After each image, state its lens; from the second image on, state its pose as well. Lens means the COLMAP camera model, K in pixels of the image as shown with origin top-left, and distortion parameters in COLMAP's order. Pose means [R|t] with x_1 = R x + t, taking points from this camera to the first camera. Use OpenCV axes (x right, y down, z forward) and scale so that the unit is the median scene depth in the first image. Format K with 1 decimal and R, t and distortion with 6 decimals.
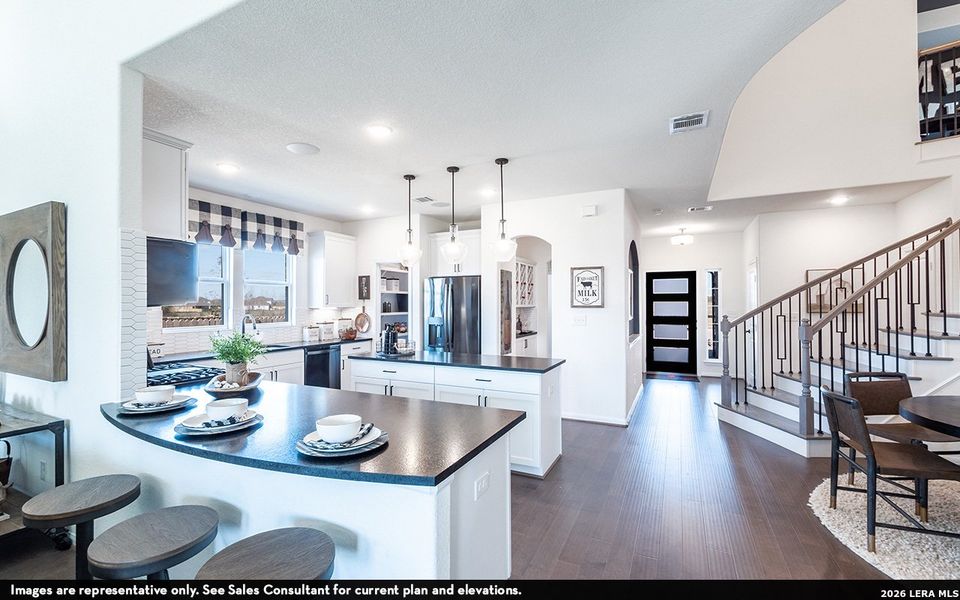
lens RADIAL K [[406.2, 0, 475.4], [0, 406.2, 300.0], [0, 0, 1]] dist [0.001447, 0.000926]
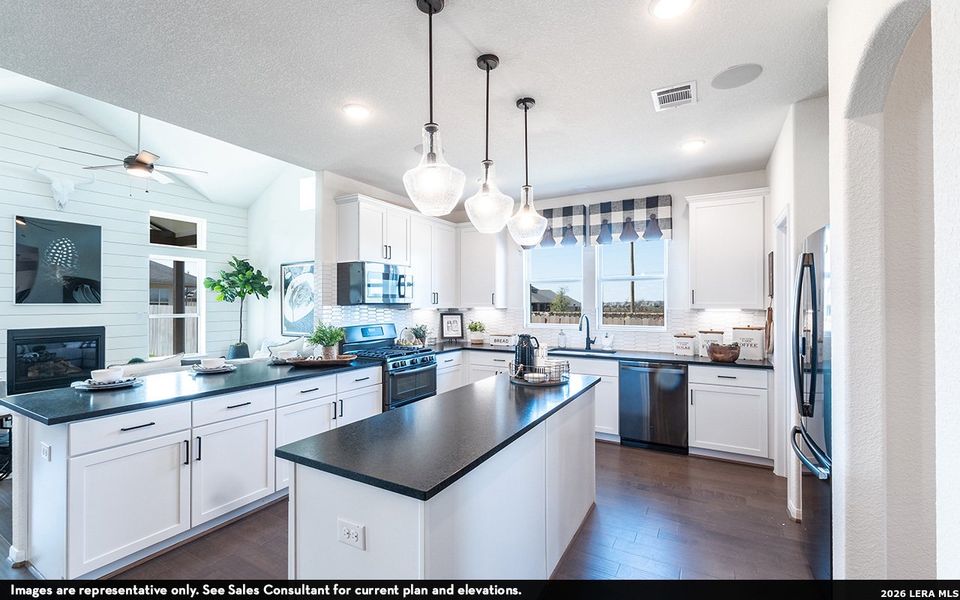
lens RADIAL K [[406.2, 0, 481.4], [0, 406.2, 303.1], [0, 0, 1]] dist [0.001447, 0.000926]
pose [[-0.055167, 0.001531, -0.998476, 0.307533], [0.009523, 0.999954, 0.001007, 0.004101], [0.998432, -0.009453, -0.055179, 0.640625]]
